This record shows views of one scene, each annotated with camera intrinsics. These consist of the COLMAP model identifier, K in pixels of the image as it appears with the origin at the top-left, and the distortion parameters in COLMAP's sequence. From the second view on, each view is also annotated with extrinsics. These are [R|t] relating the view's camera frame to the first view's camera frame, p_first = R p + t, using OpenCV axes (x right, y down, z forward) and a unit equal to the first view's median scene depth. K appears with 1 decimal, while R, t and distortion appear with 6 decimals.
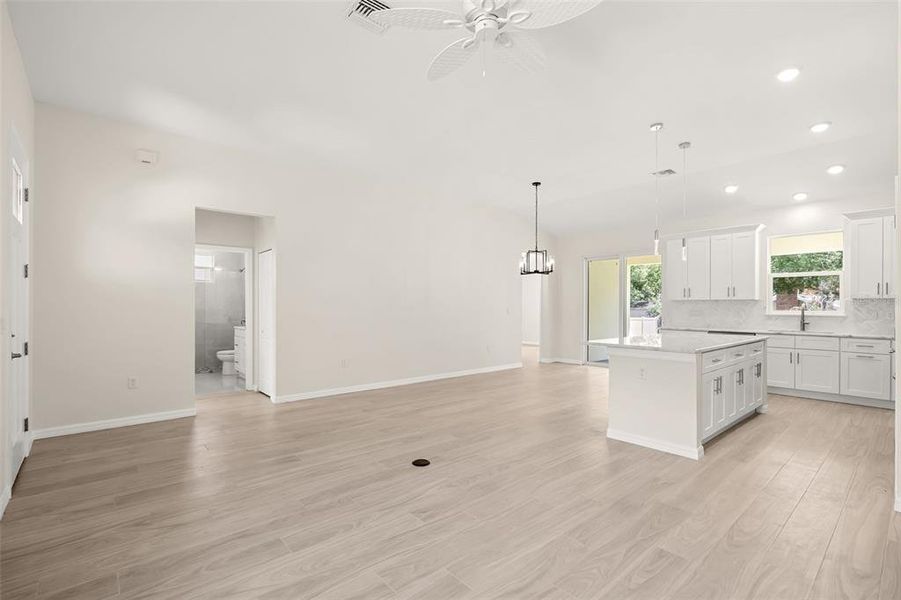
lens RADIAL K [[411.6, 0, 453.0], [0, 411.6, 308.1], [0, 0, 1]] dist [0.000753, 0.000380]
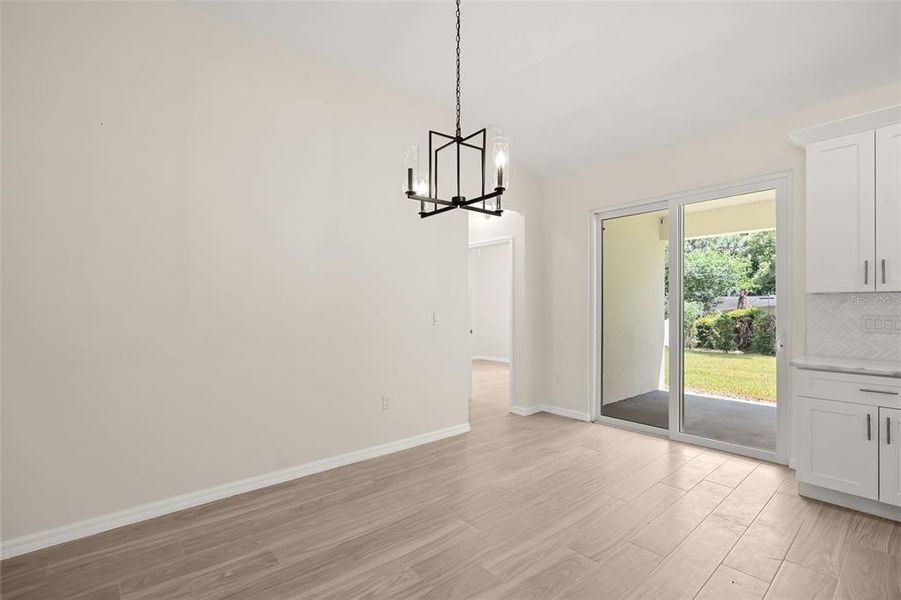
lens RADIAL K [[411.6, 0, 453.0], [0, 411.6, 308.1], [0, 0, 1]] dist [0.000753, 0.000380]
pose [[0.999989, -0.000237, -0.004659, 0.199572], [0.000228, 0.999998, -0.001786, -0.003683], [0.004659, 0.001784, 0.999988, 0.670497]]
